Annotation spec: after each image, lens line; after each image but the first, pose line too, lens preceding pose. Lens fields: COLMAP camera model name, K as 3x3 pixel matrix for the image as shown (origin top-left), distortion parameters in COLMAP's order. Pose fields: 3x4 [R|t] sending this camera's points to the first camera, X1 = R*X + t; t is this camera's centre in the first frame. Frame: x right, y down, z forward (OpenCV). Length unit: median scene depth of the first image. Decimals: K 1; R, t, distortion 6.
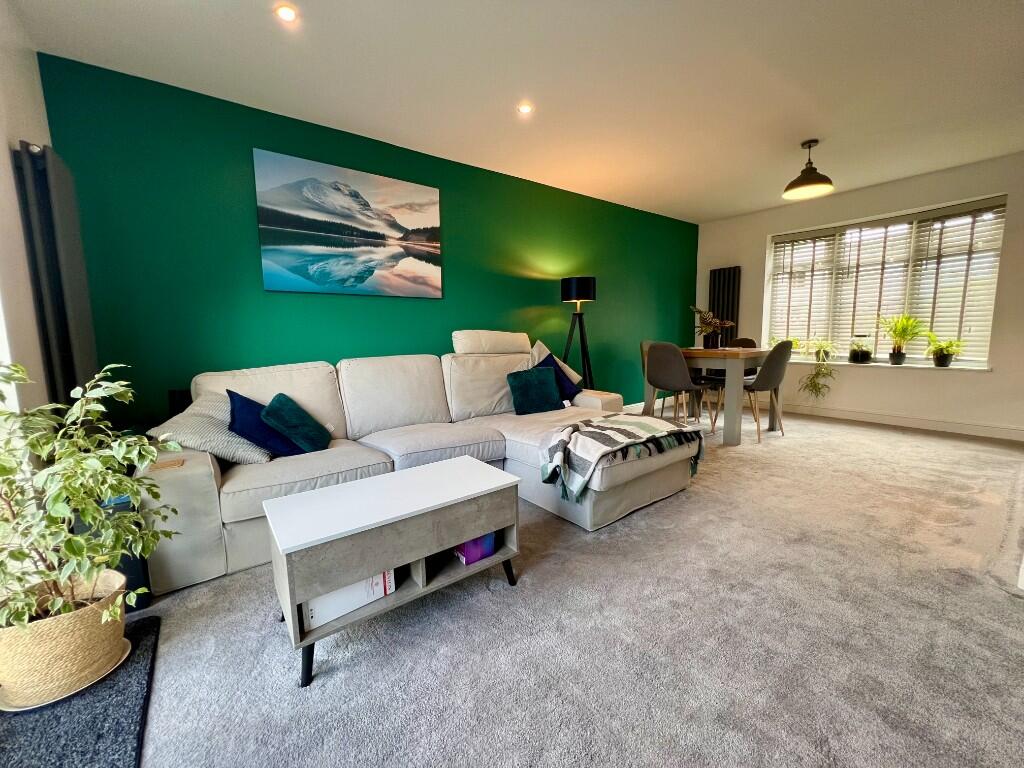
lens RADIAL K [[410.5, 0, 508.5], [0, 410.5, 385.7], [0, 0, 1]] dist [-0.006482, 0.001072]
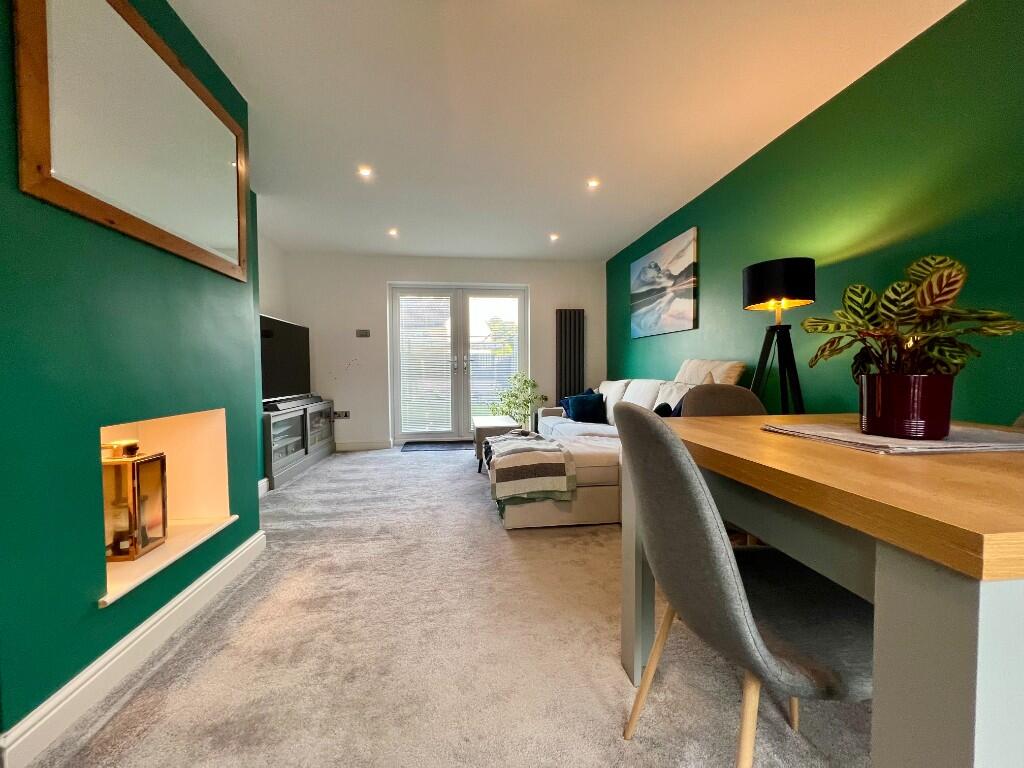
lens RADIAL K [[410.5, 0, 513.5], [0, 410.5, 385.7], [0, 0, 1]] dist [-0.006482, 0.001072]
pose [[-0.490080, 0.056768, -0.869827, 0.792416], [-0.095126, 0.988434, 0.118105, -0.121746], [0.866471, 0.140625, -0.479011, 0.916079]]
